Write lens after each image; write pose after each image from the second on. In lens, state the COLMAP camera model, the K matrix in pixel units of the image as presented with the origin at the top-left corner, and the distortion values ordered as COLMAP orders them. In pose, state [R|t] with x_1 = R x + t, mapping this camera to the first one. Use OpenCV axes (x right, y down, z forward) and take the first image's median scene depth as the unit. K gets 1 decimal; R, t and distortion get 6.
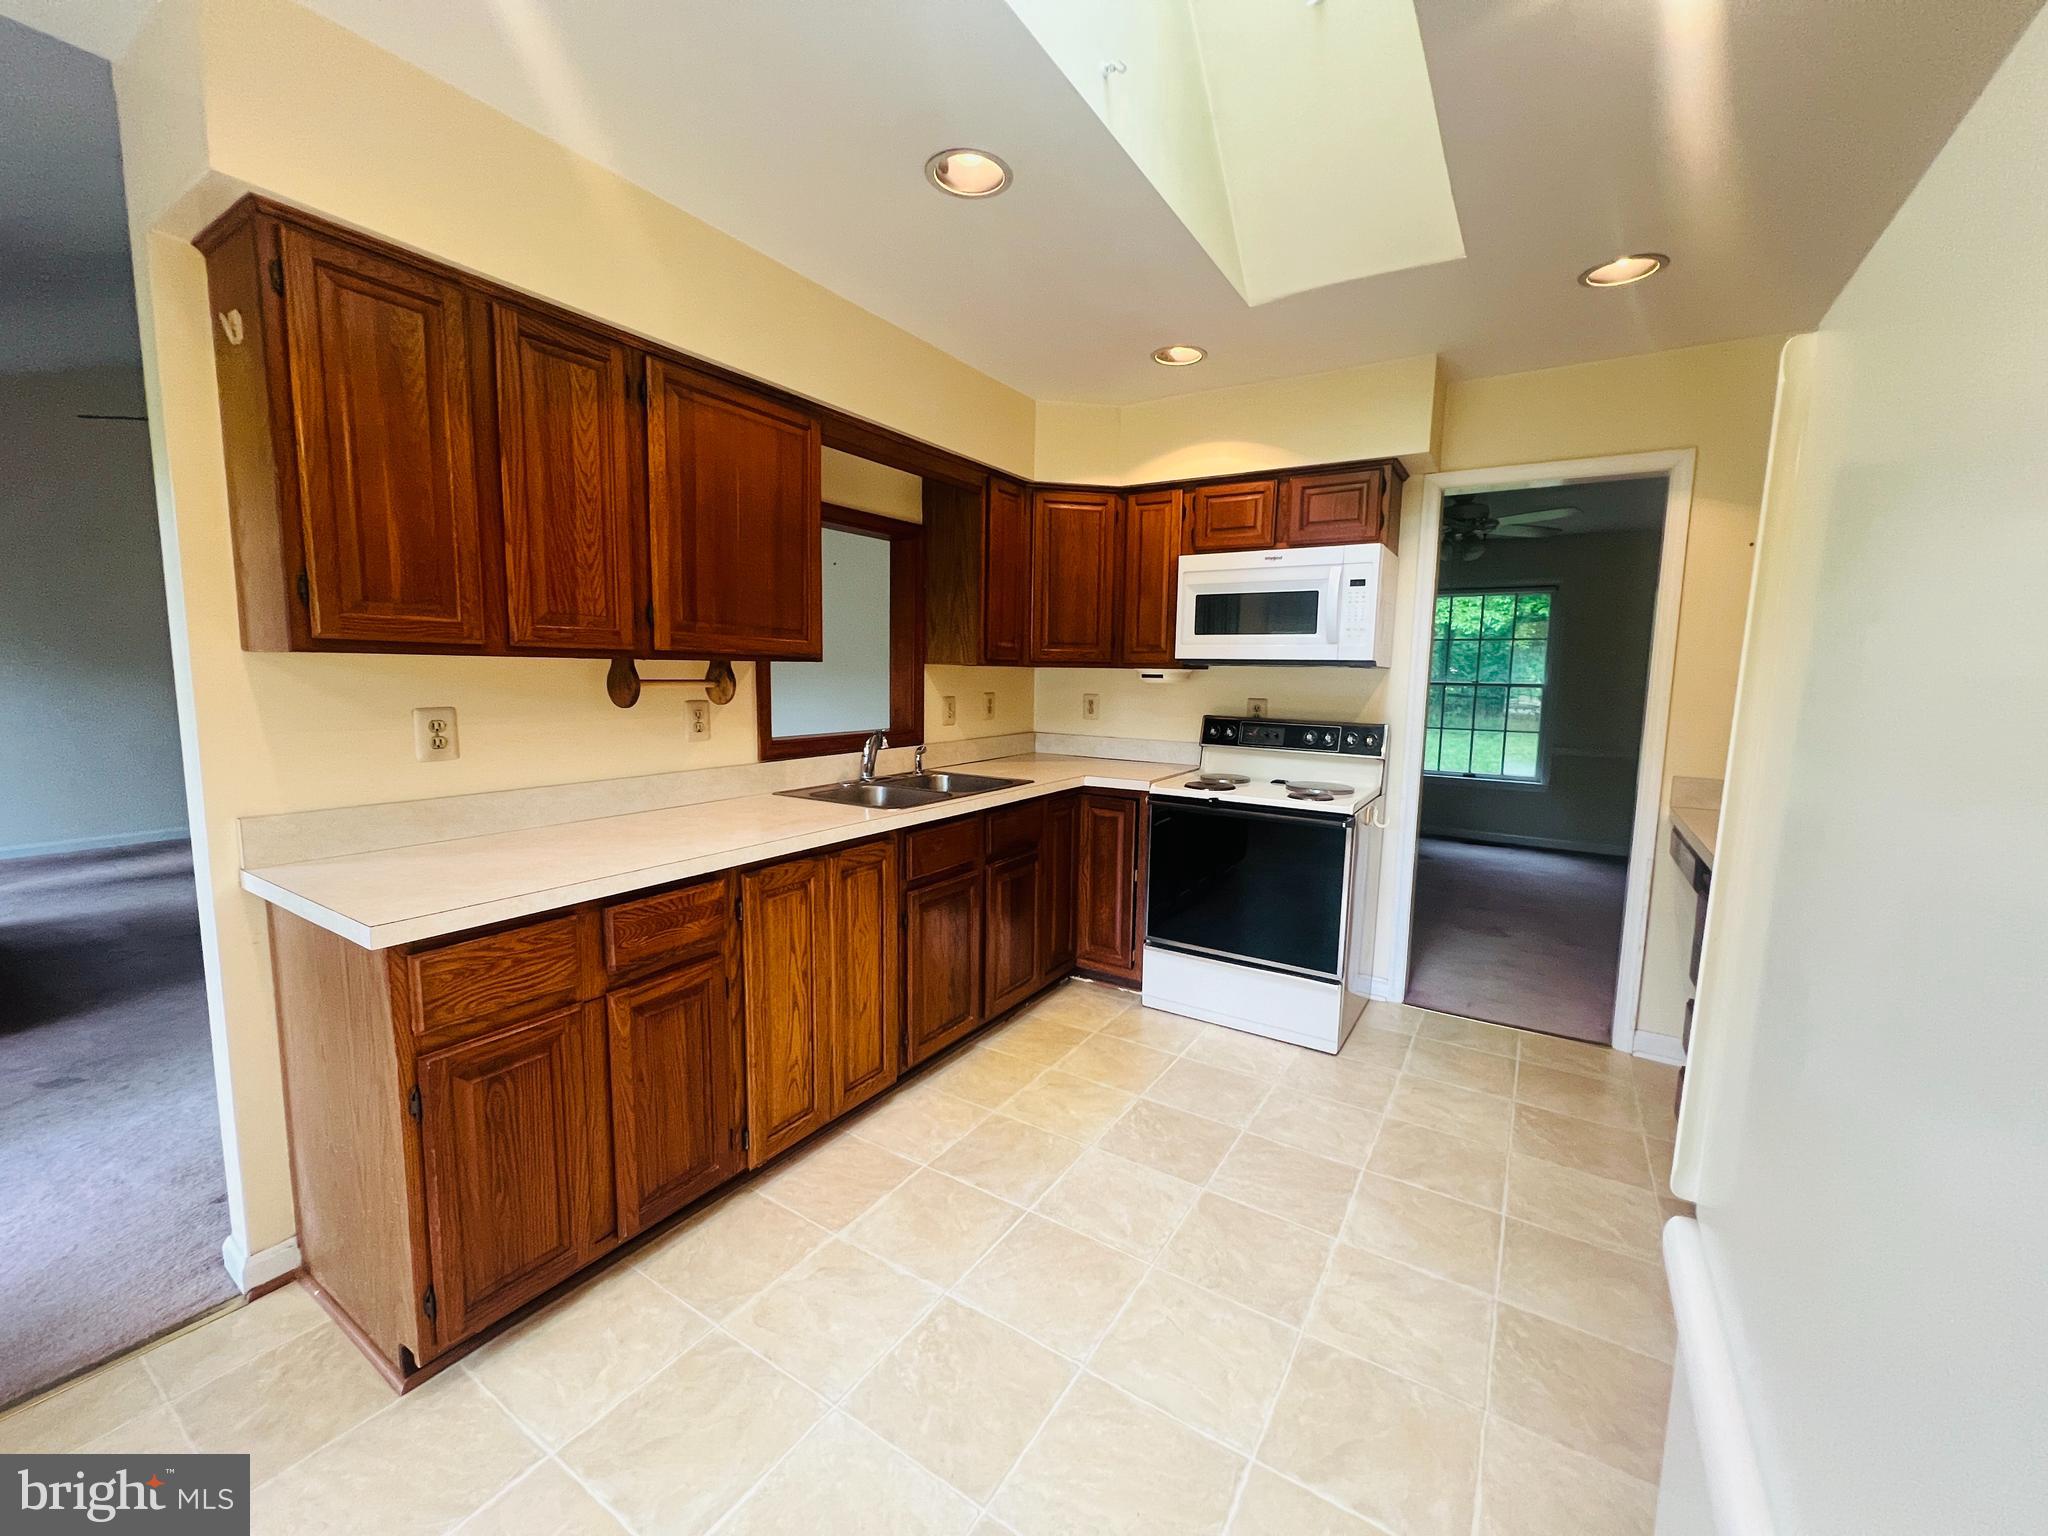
lens RADIAL K [[823.4, 0, 1022.0], [0, 823.4, 767.9], [0, 0, 1]] dist [-0.000678, 0.000248]
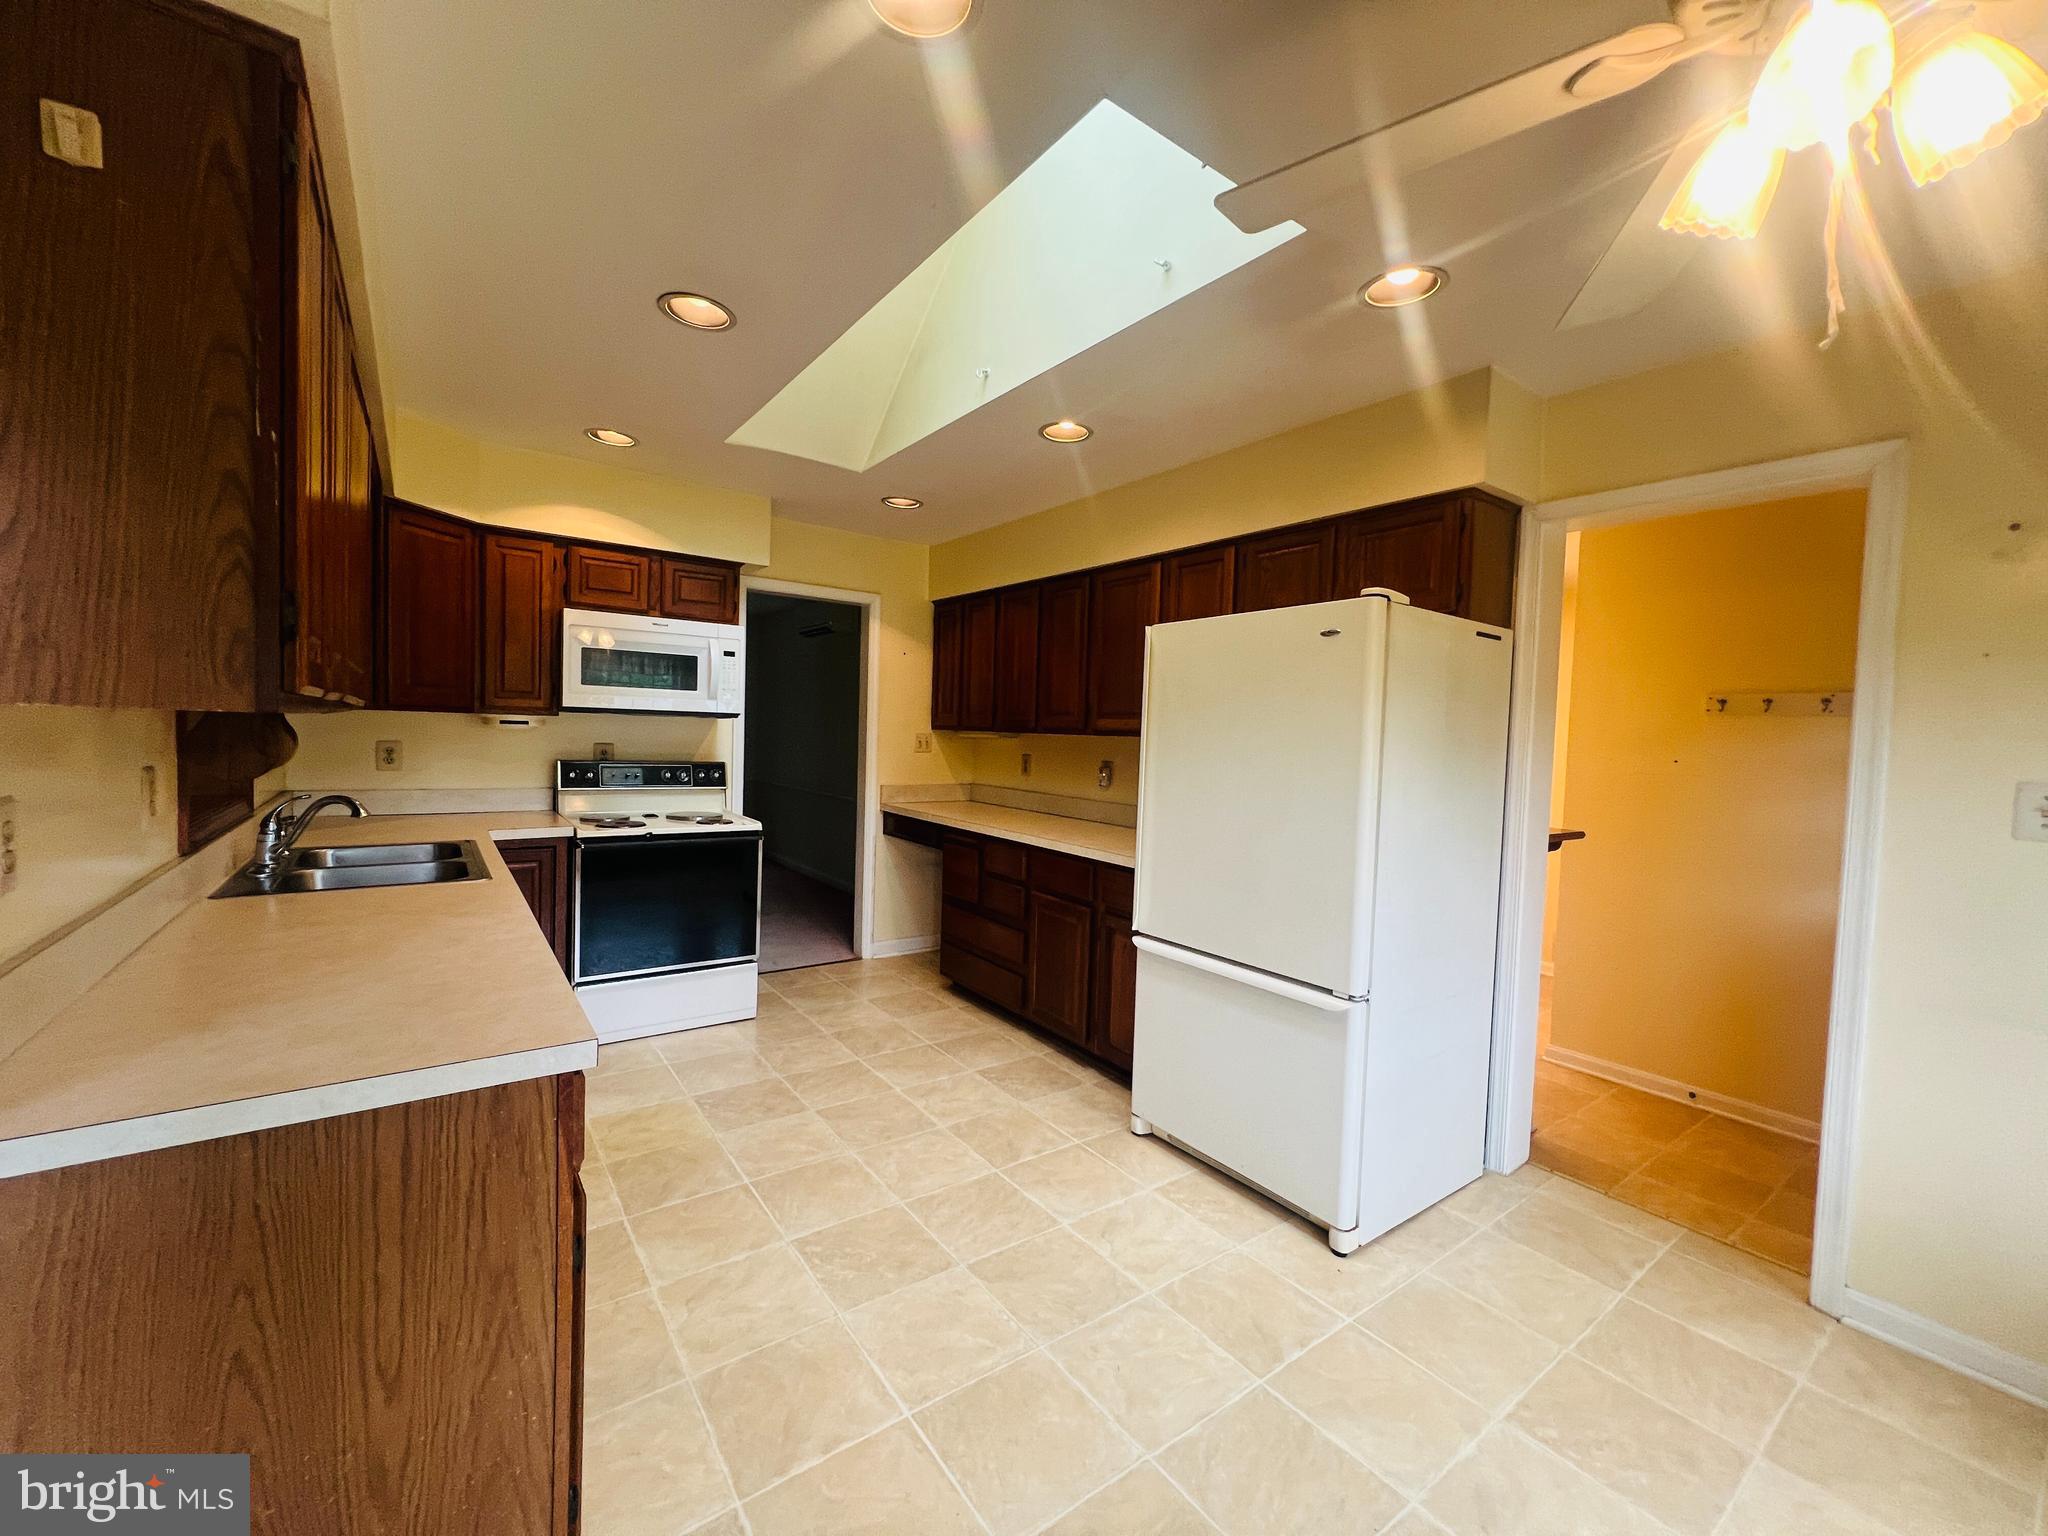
lens RADIAL K [[823.4, 0, 1016.1], [0, 823.4, 766.5], [0, 0, 1]] dist [-0.000678, 0.000248]
pose [[0.365466, -0.046677, 0.929654, -0.612596], [0.083727, 0.996342, 0.017111, -0.030220], [-0.927052, 0.071584, 0.368037, 0.107667]]
